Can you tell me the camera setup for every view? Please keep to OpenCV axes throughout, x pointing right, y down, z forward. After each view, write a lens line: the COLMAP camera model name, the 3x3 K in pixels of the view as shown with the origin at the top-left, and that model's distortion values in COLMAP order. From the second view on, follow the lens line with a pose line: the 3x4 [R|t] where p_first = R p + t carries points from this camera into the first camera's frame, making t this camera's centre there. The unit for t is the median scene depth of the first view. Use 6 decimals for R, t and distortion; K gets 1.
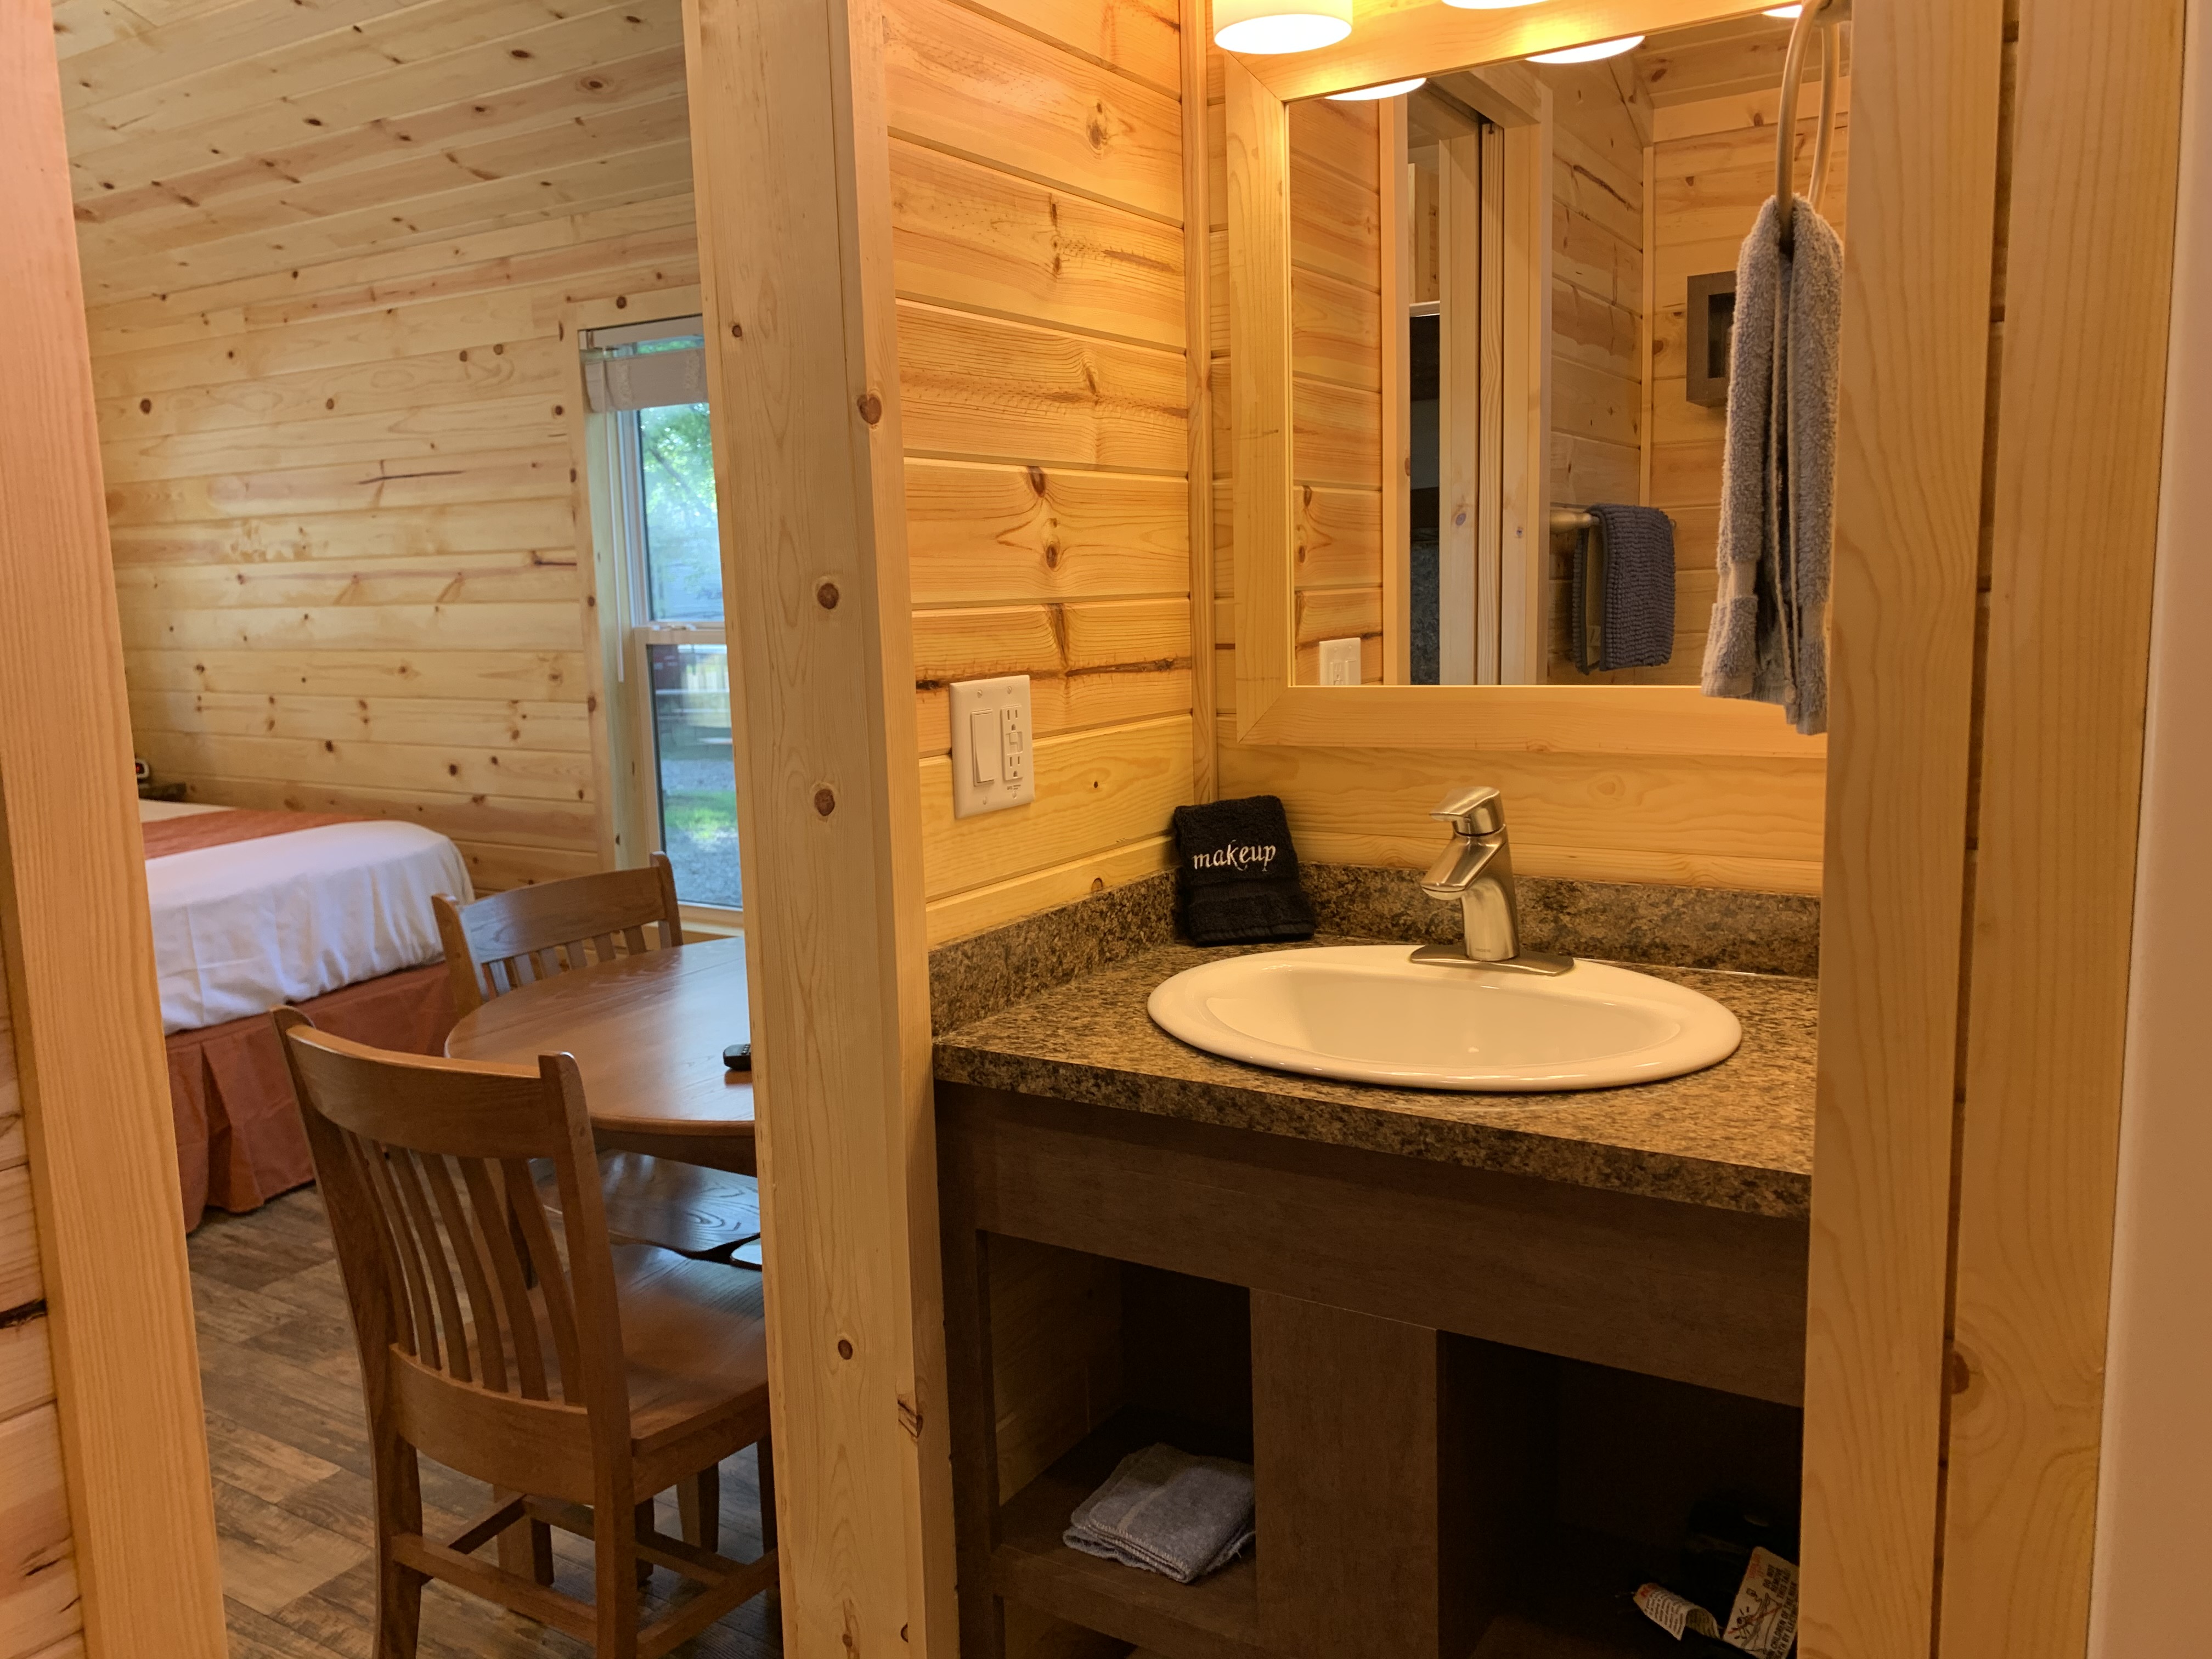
lens RADIAL K [[1693.5, 0, 1077.9], [0, 1693.5, 812.9], [0, 0, 1]] dist [0.038487, -0.039136]
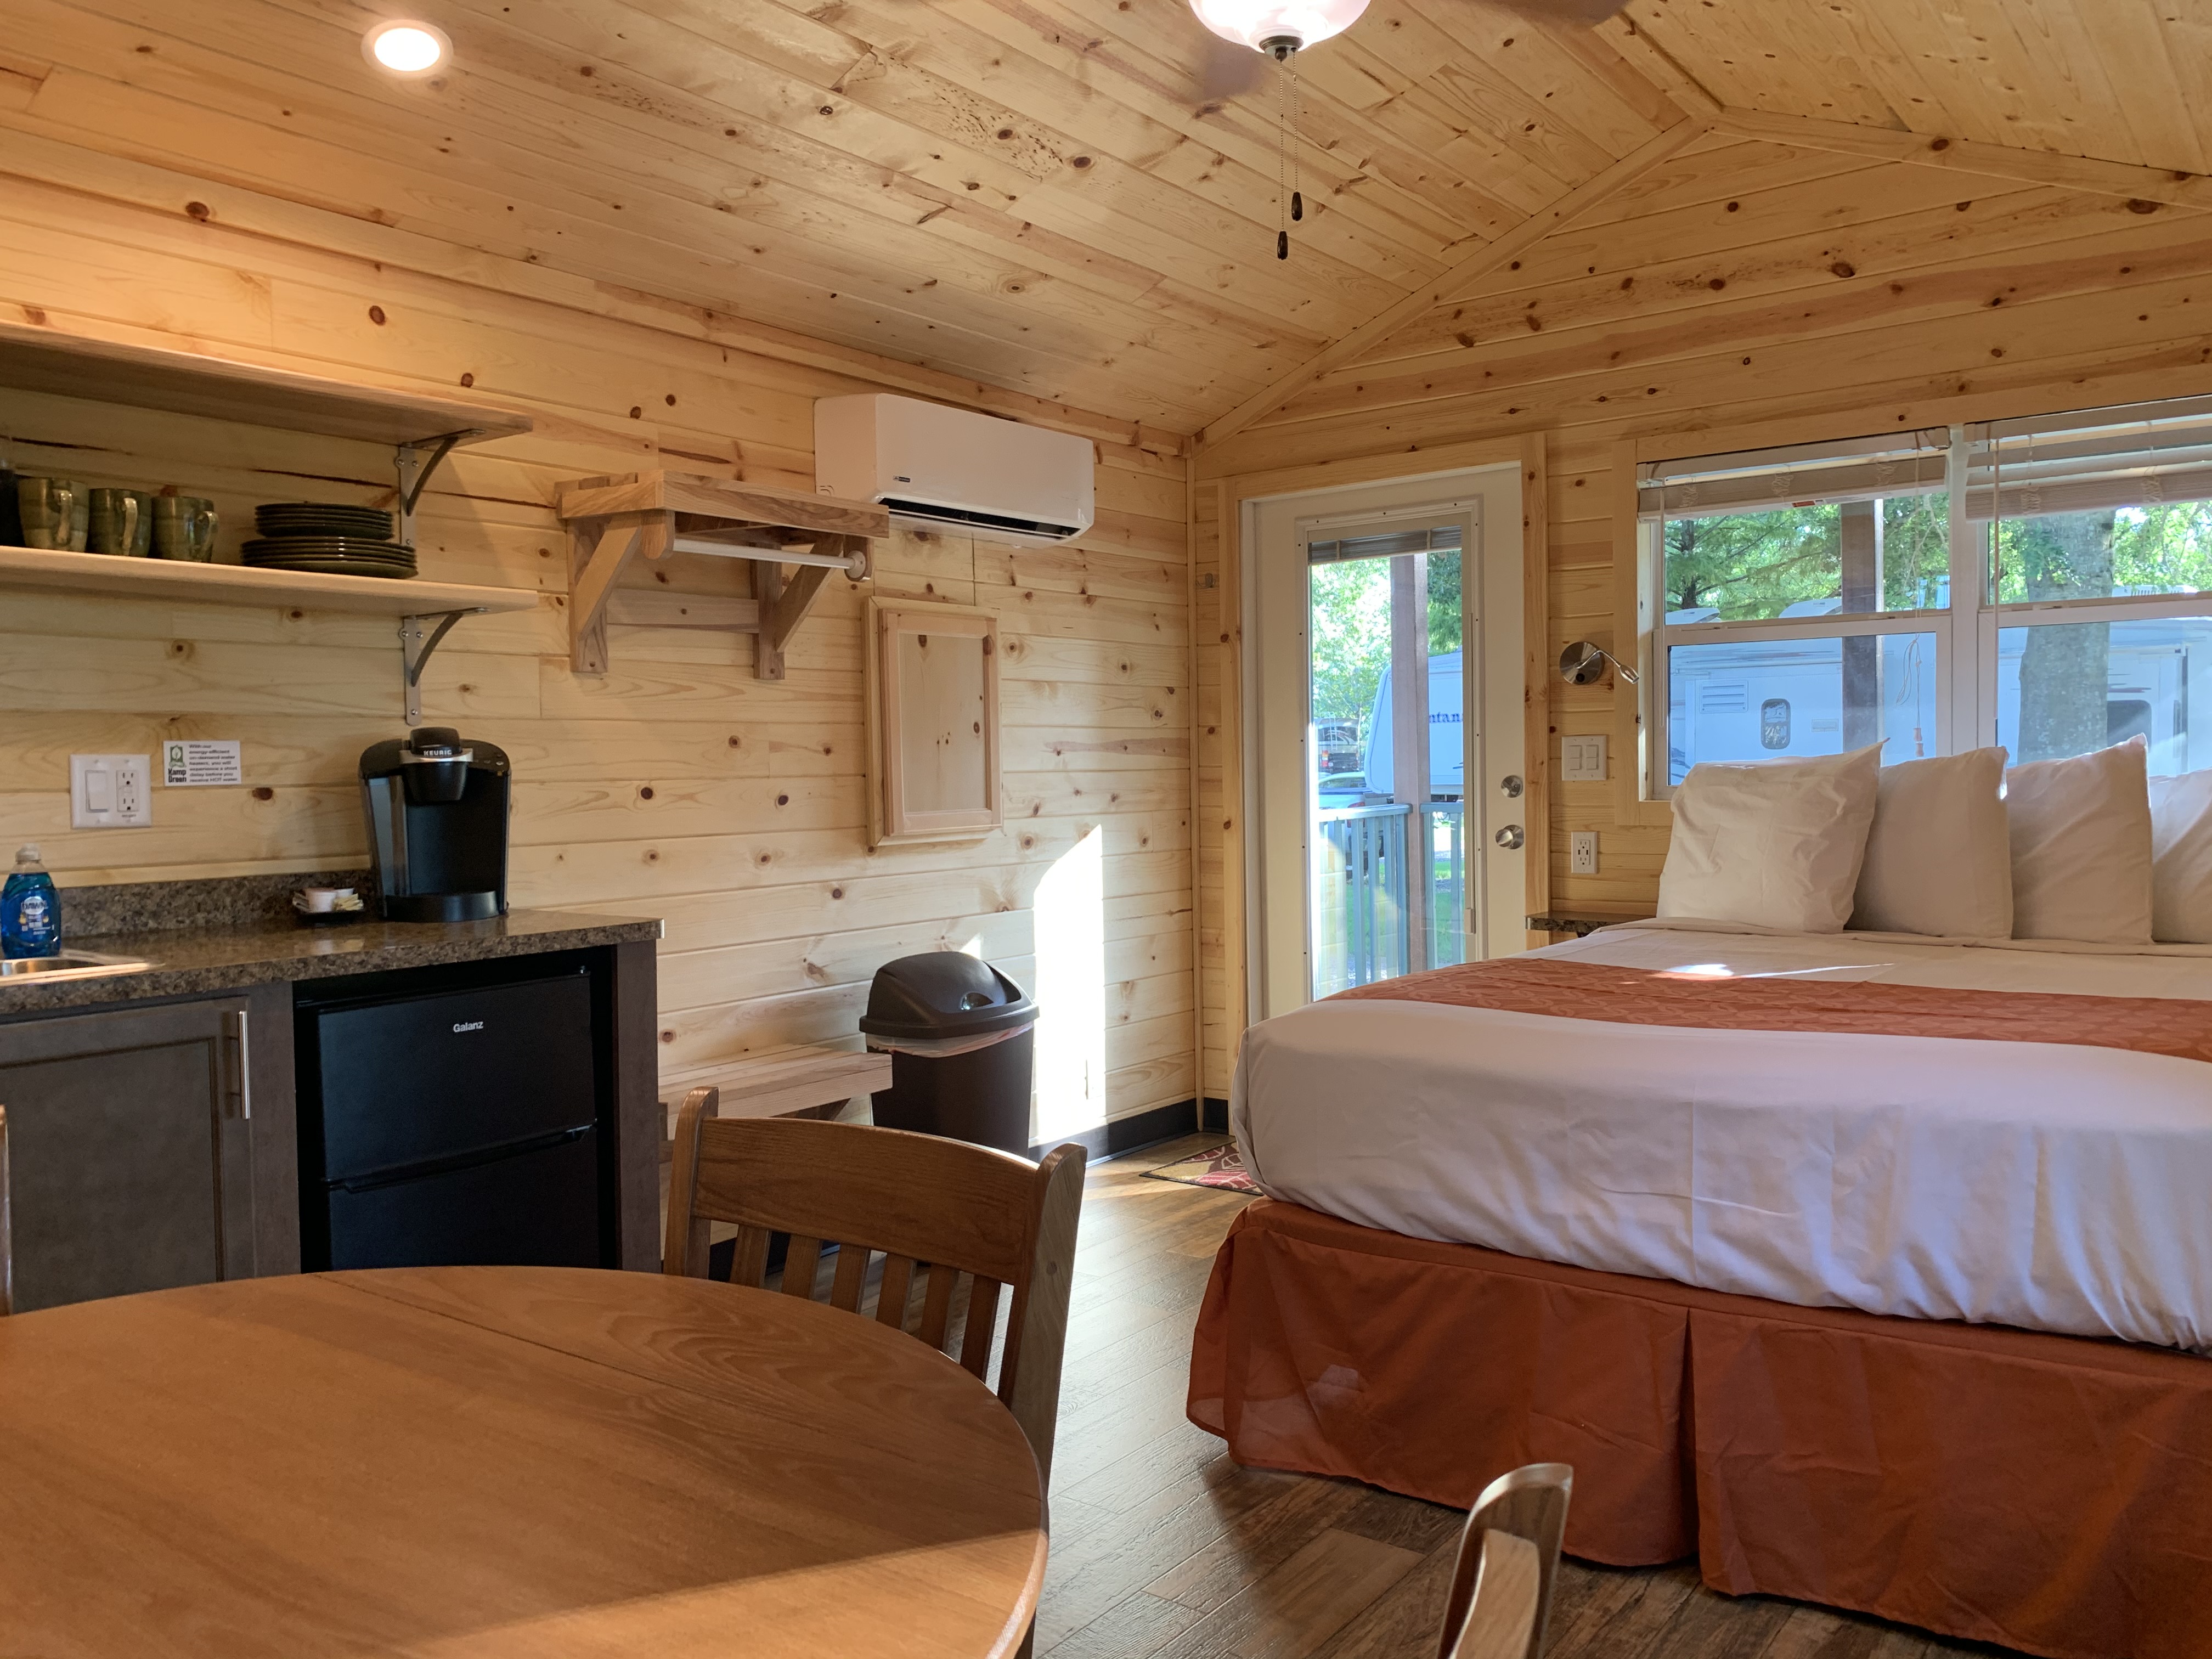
lens RADIAL K [[1693.5, 0, 1104.5], [0, 1693.5, 822.6], [0, 0, 1]] dist [0.038487, -0.039136]
pose [[-0.076626, 0.065015, -0.994938, 0.156546], [-0.118365, 0.990222, 0.073823, -0.074963], [0.990009, 0.123423, -0.068181, 0.769806]]
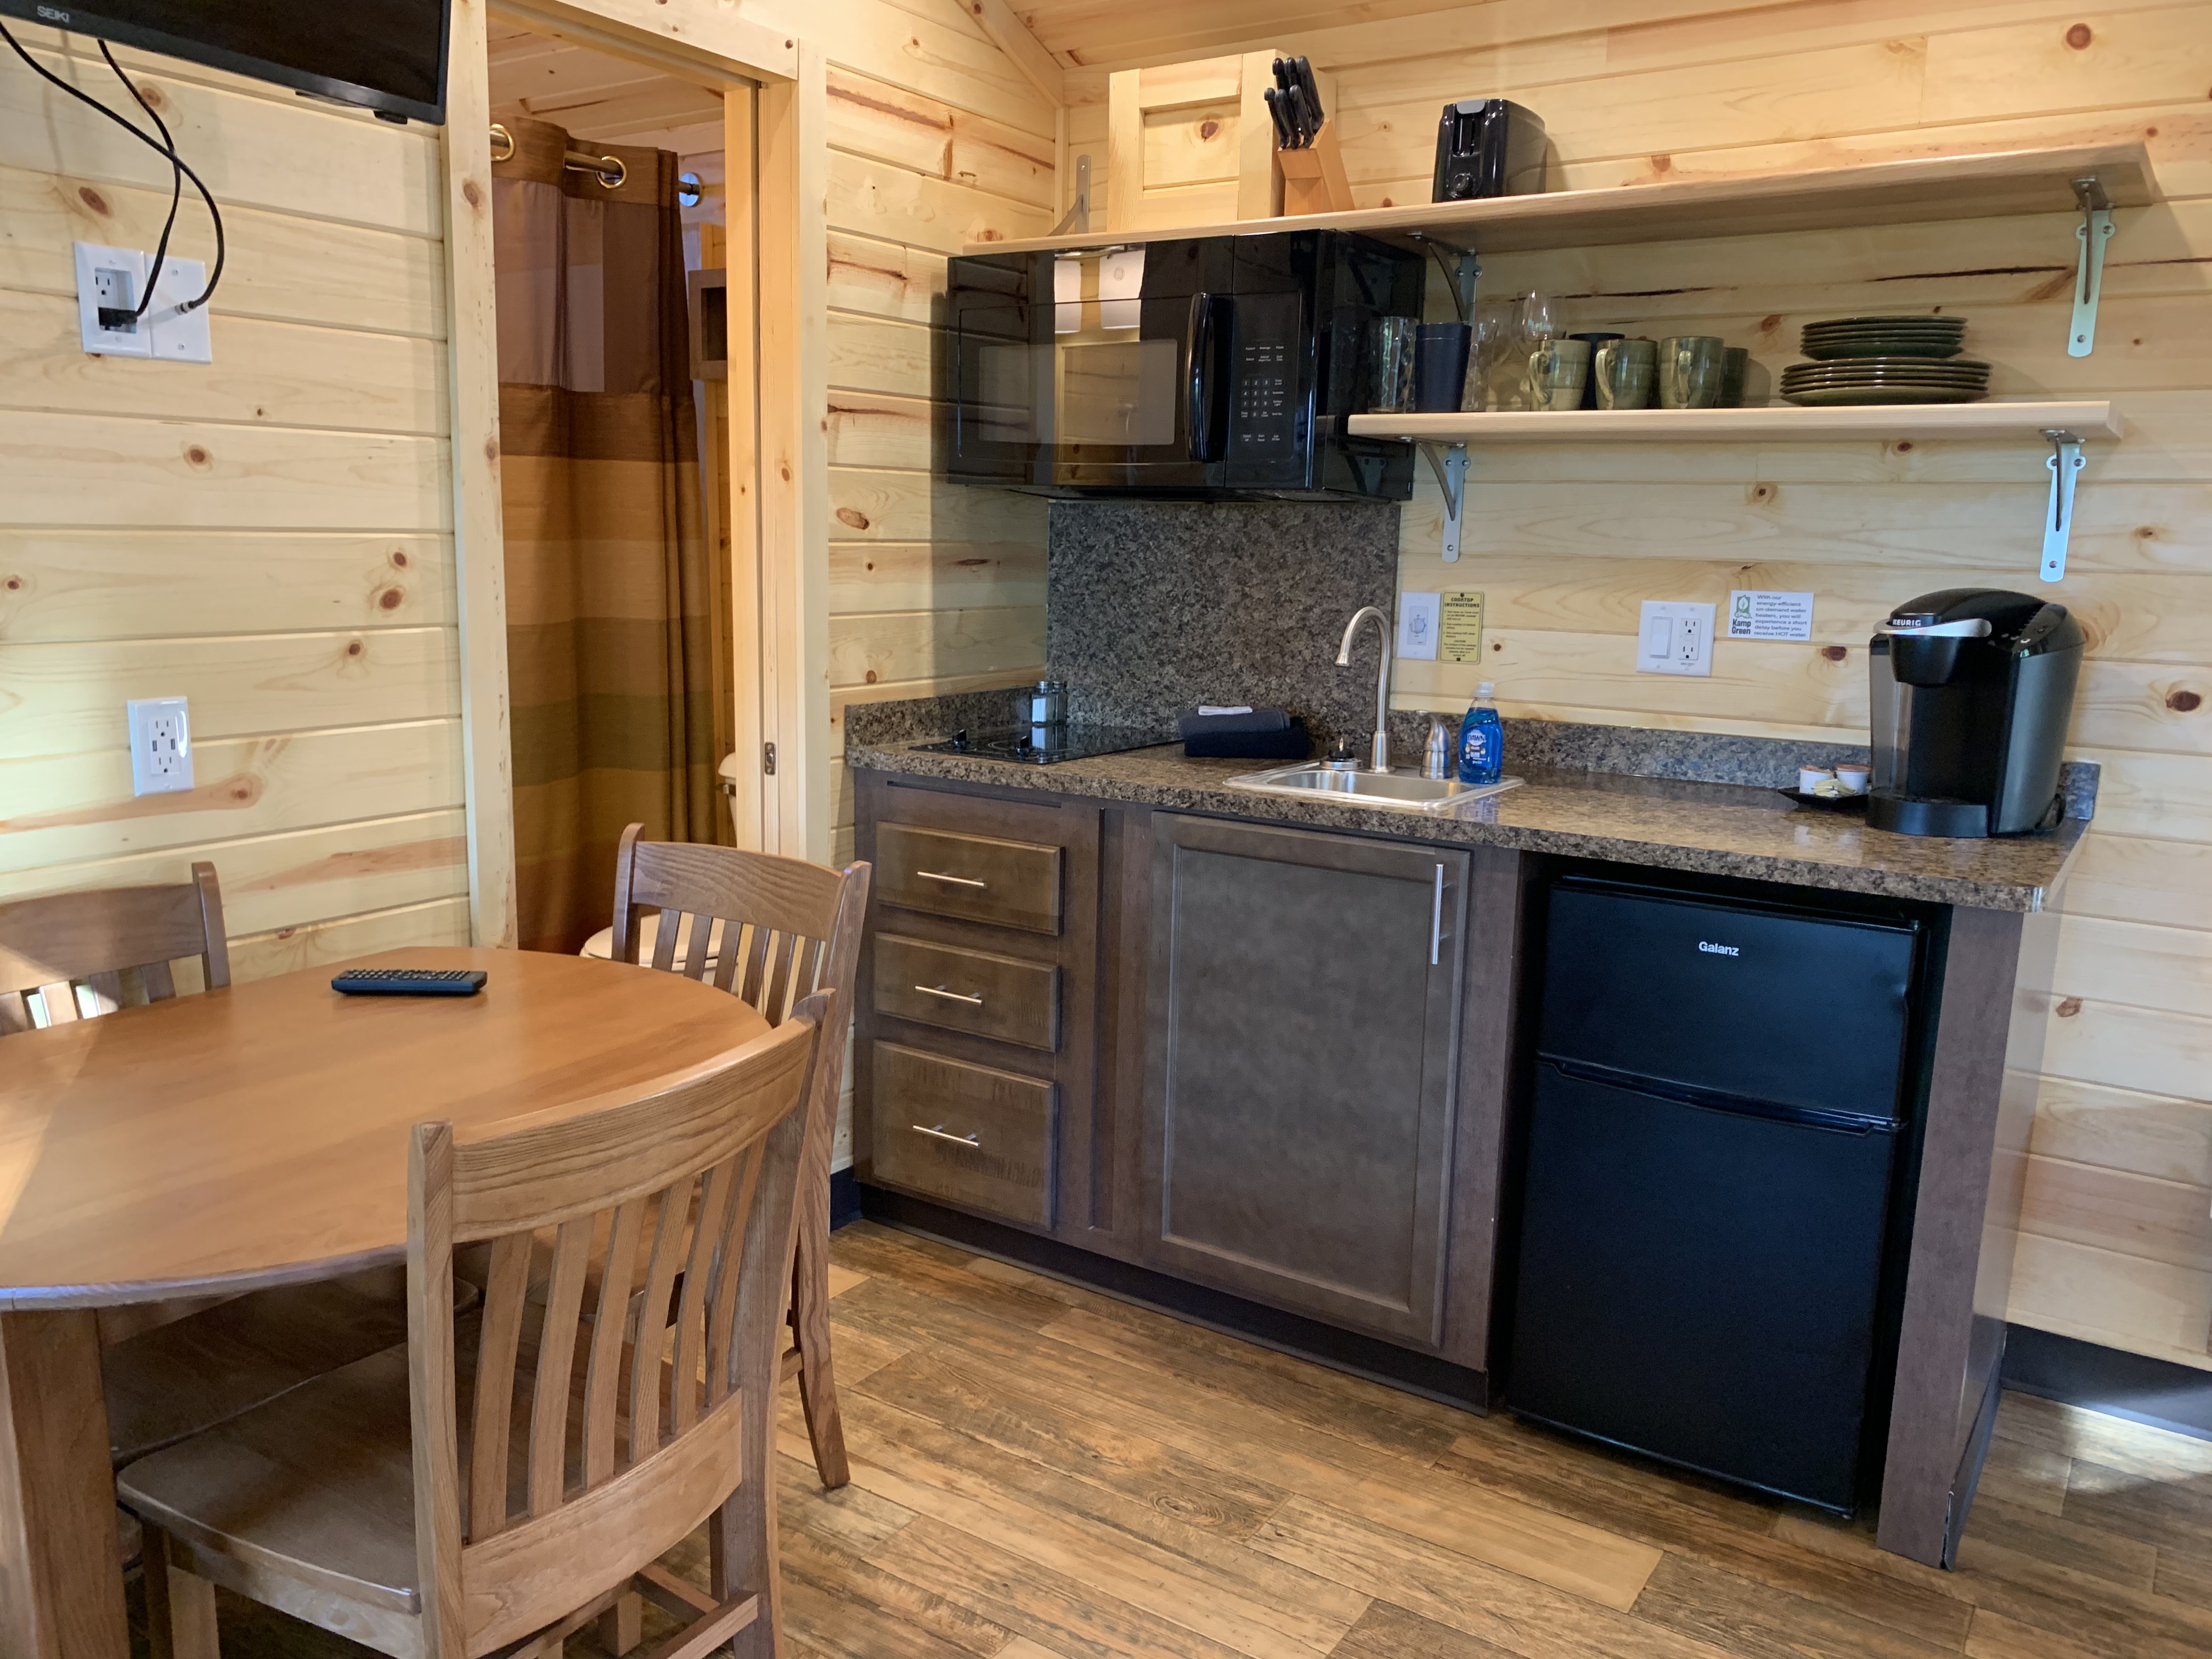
lens RADIAL K [[1693.5, 0, 1095.1], [0, 1693.5, 850.6], [0, 0, 1]] dist [0.038487, -0.039136]
pose [[-0.999758, 0.003487, 0.021705, -0.322589], [0.010268, 0.947086, 0.320815, -0.139611], [-0.019438, 0.320960, -0.946893, 1.045515]]
